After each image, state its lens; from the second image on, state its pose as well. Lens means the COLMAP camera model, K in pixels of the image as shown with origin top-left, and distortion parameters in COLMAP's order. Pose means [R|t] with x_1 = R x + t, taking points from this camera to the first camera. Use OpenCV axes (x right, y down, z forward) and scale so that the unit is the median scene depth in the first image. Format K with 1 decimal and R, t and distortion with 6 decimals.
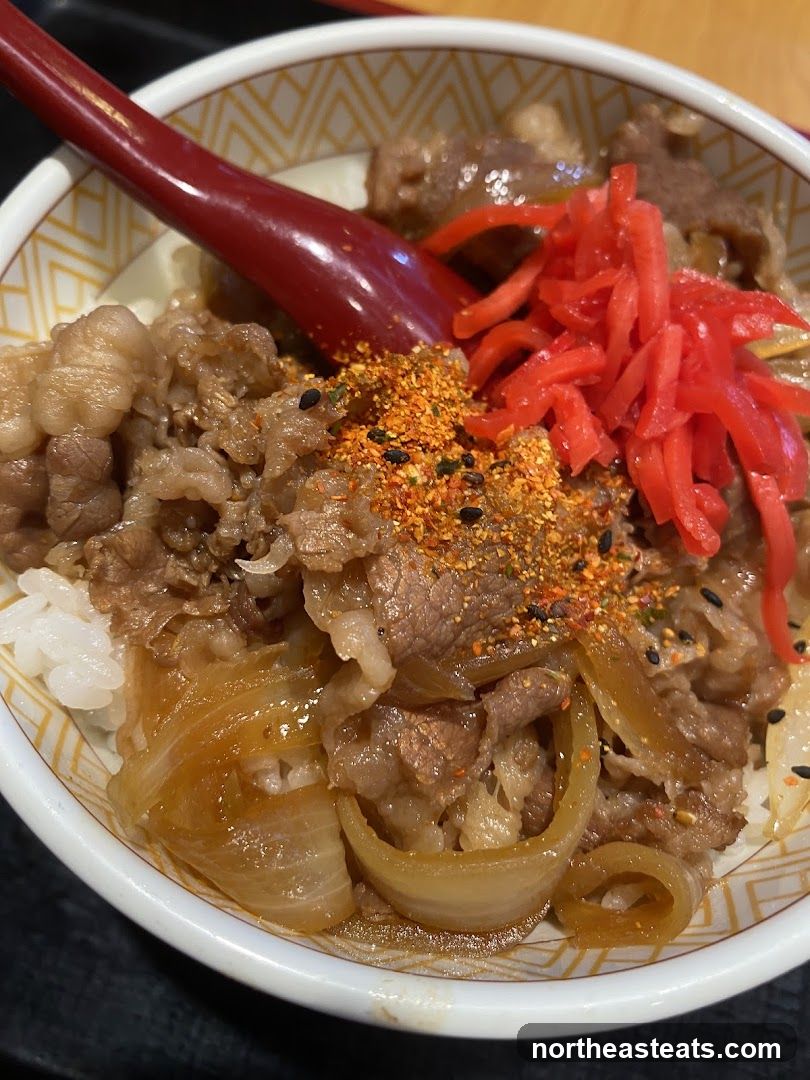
lens RADIAL K [[835.8, 0, 404.1], [0, 835.8, 515.5], [0, 0, 1]] dist [0.009172, -0.137558]
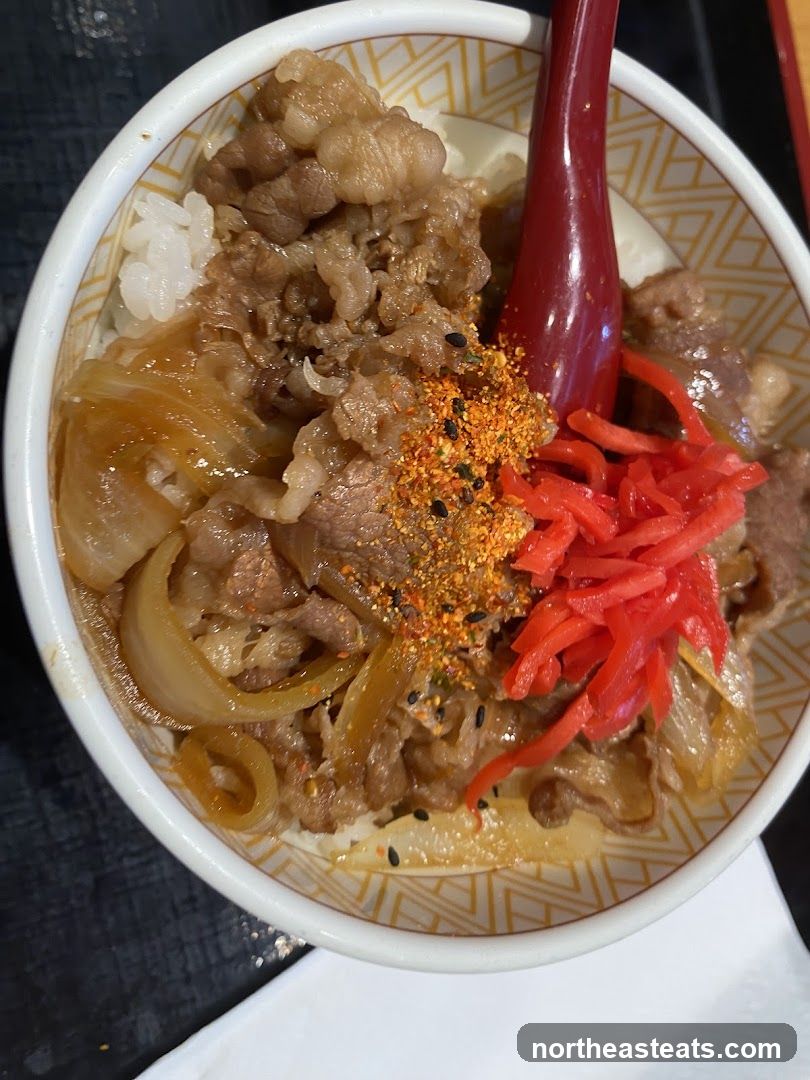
lens RADIAL K [[818.4, 0, 427.1], [0, 818.4, 513.2], [0, 0, 1]] dist [0.005100, -0.071703]
pose [[0.500447, 0.861302, 0.087815, -0.024584], [-0.865422, 0.500531, 0.022647, -0.008060], [-0.024448, -0.087330, 0.995879, -0.150803]]
